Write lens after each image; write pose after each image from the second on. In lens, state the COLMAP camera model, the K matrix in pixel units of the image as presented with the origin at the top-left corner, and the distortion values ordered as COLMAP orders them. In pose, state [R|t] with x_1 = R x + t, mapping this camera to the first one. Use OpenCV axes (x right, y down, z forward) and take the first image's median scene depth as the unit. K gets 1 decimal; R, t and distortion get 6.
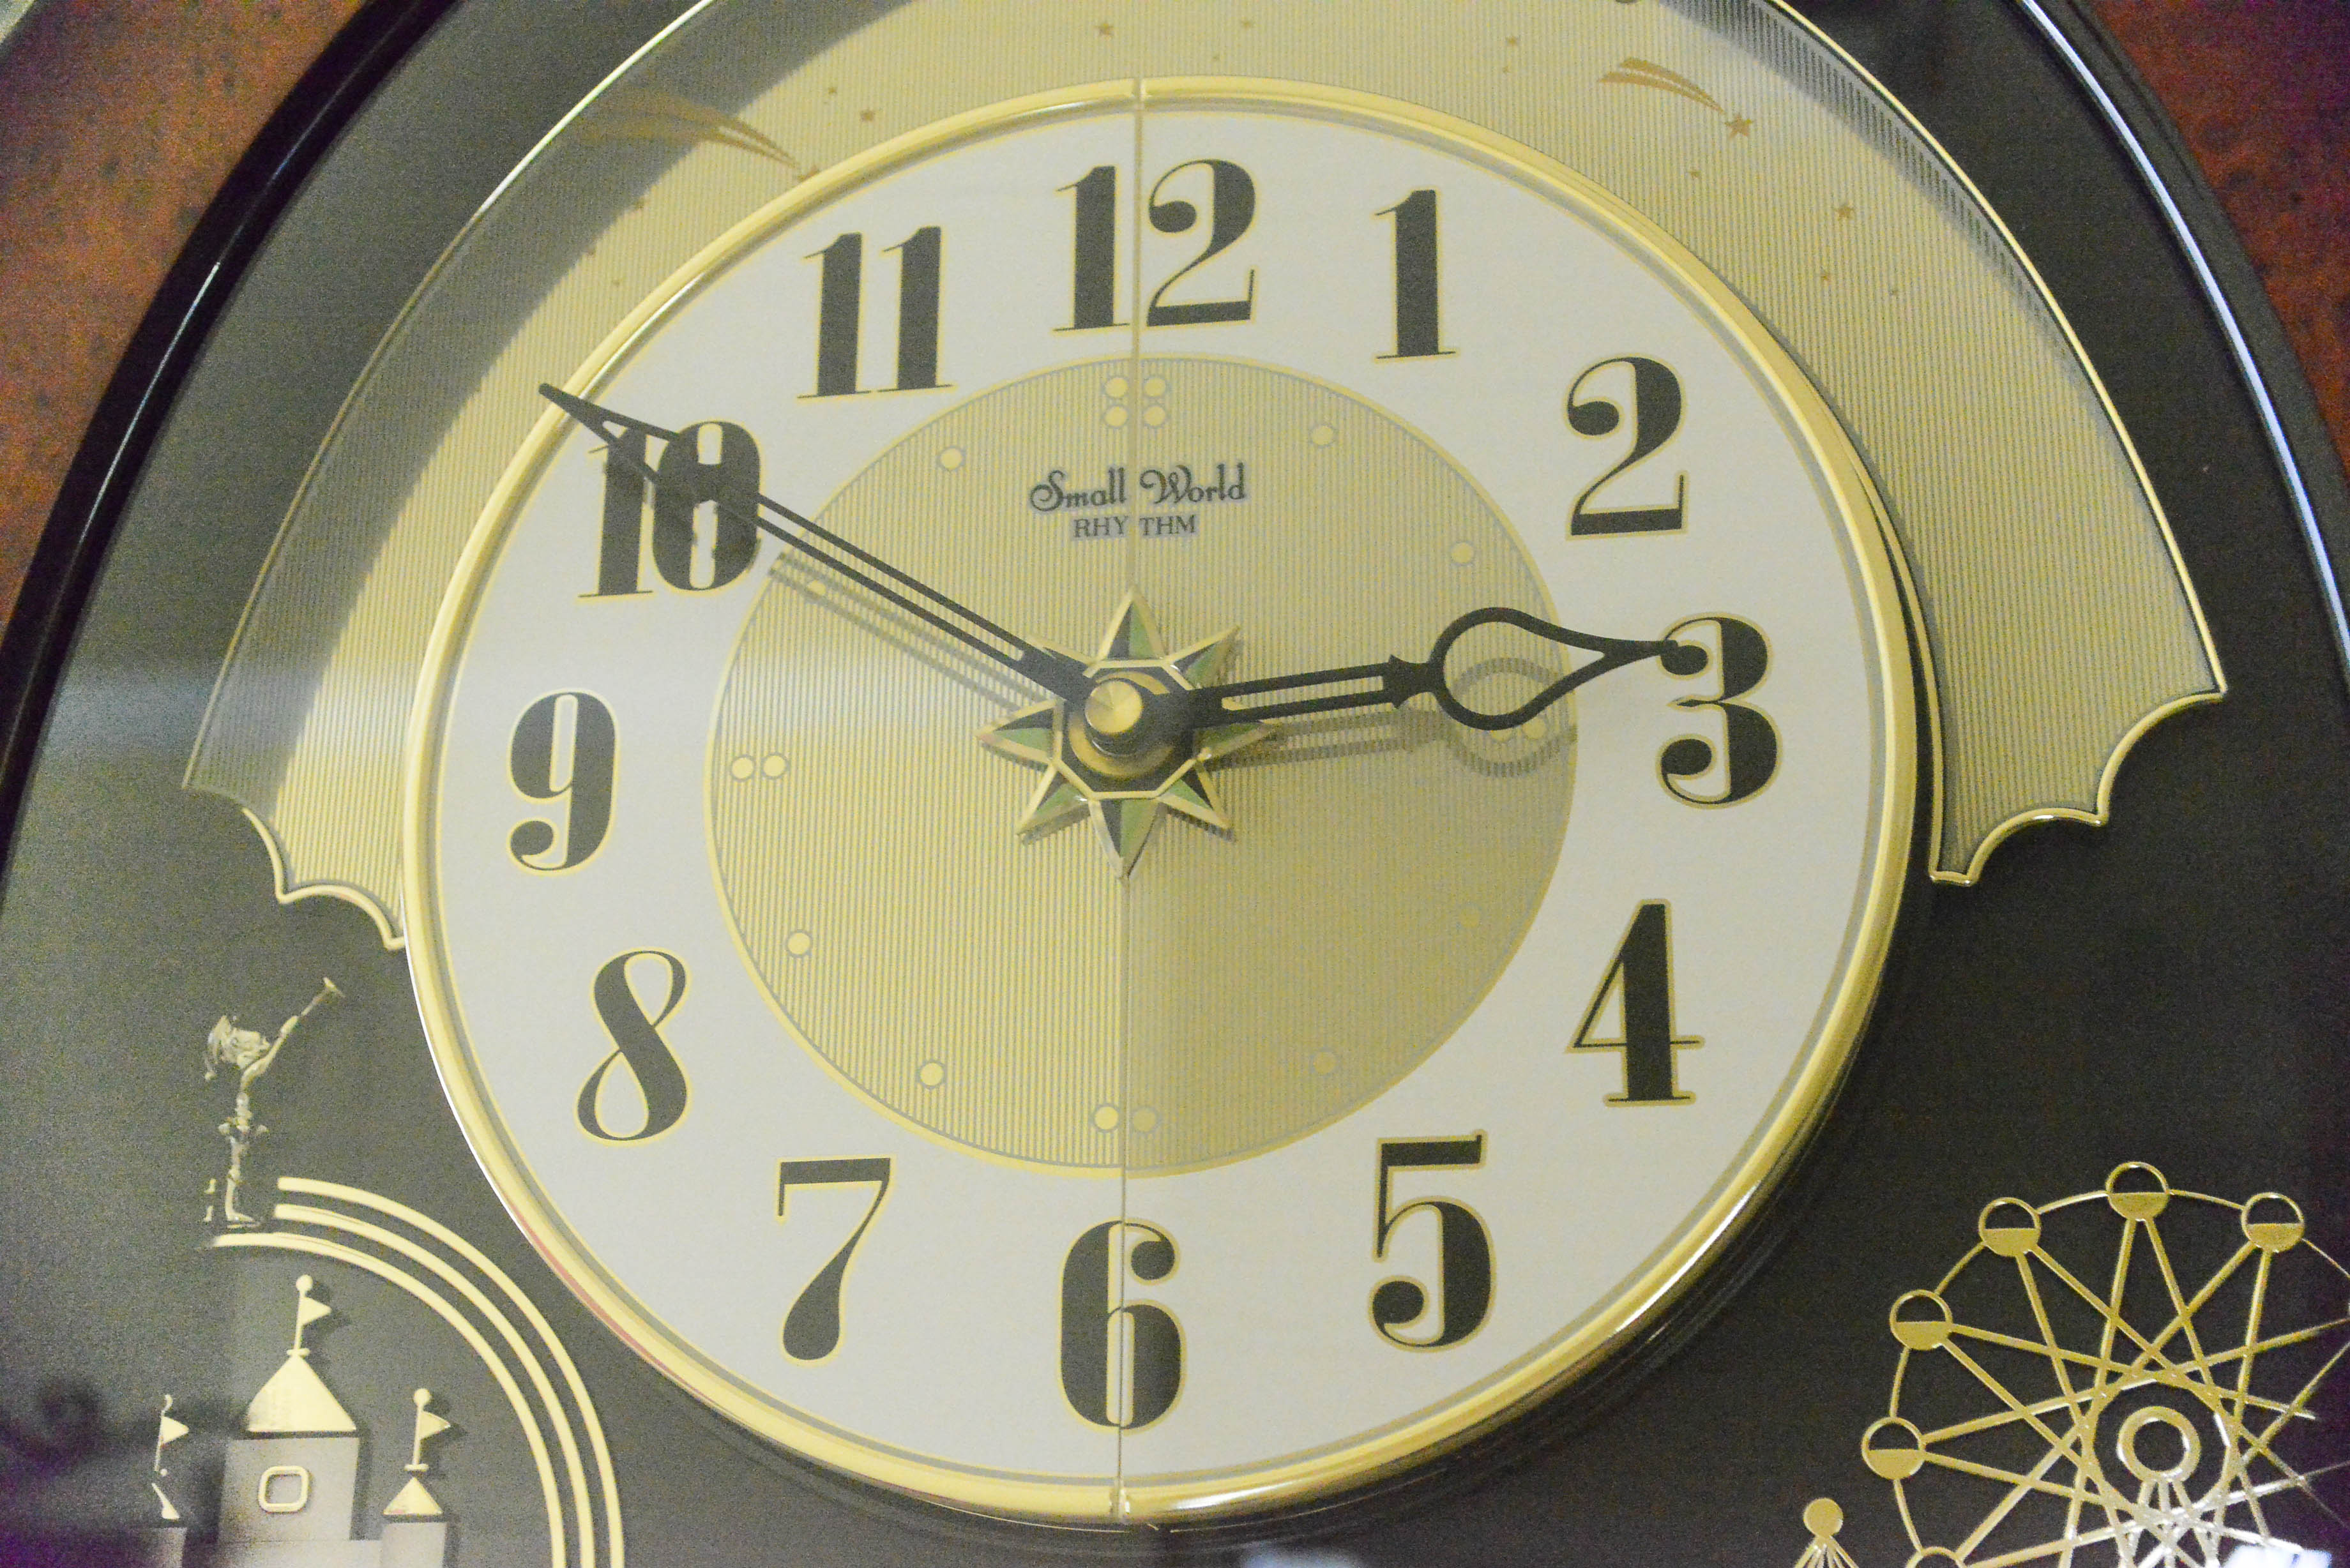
lens RADIAL K [[3946.4, 0, 1175.0], [0, 3946.4, 784.0], [0, 0, 1]] dist [-0.032457, -0.102550]
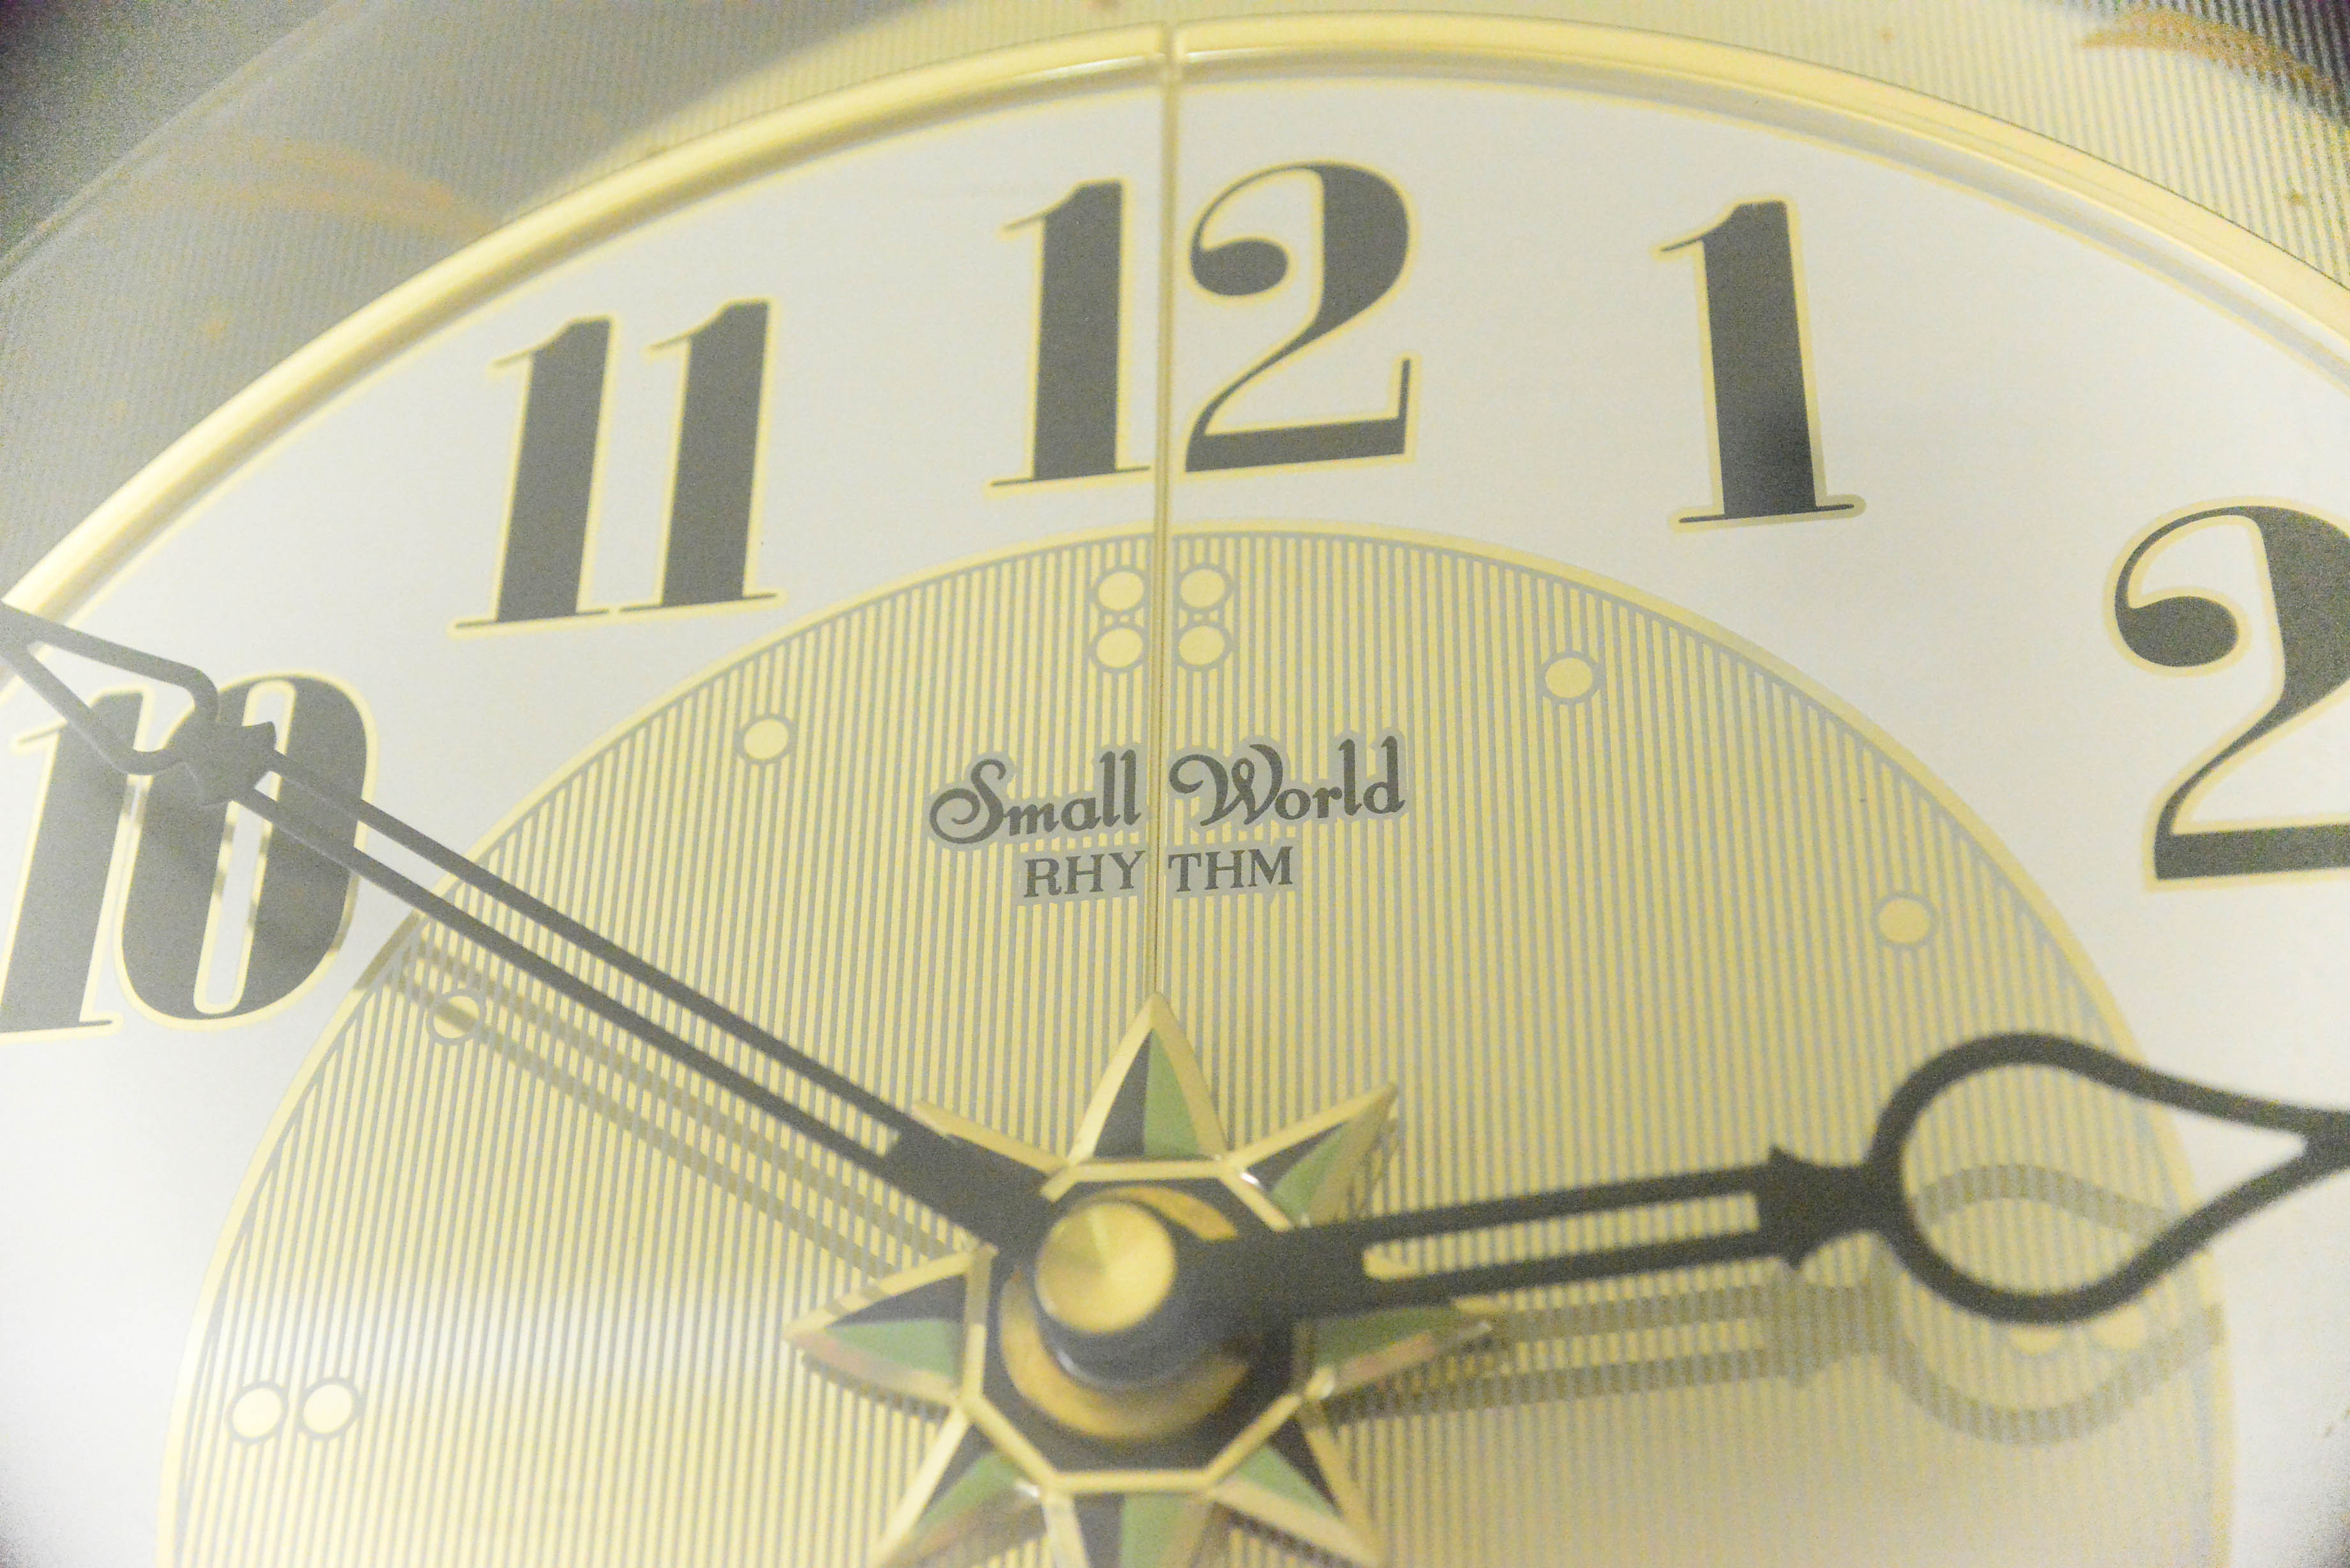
lens RADIAL K [[3481.8, 0, 1175.0], [0, 3481.8, 784.0], [0, 0, 1]] dist [0.031616, 0.111548]
pose [[0.999982, 0.004256, -0.004243, -0.006601], [-0.004952, 0.983581, -0.180401, -0.003129], [0.003405, 0.180418, 0.983584, 0.604126]]
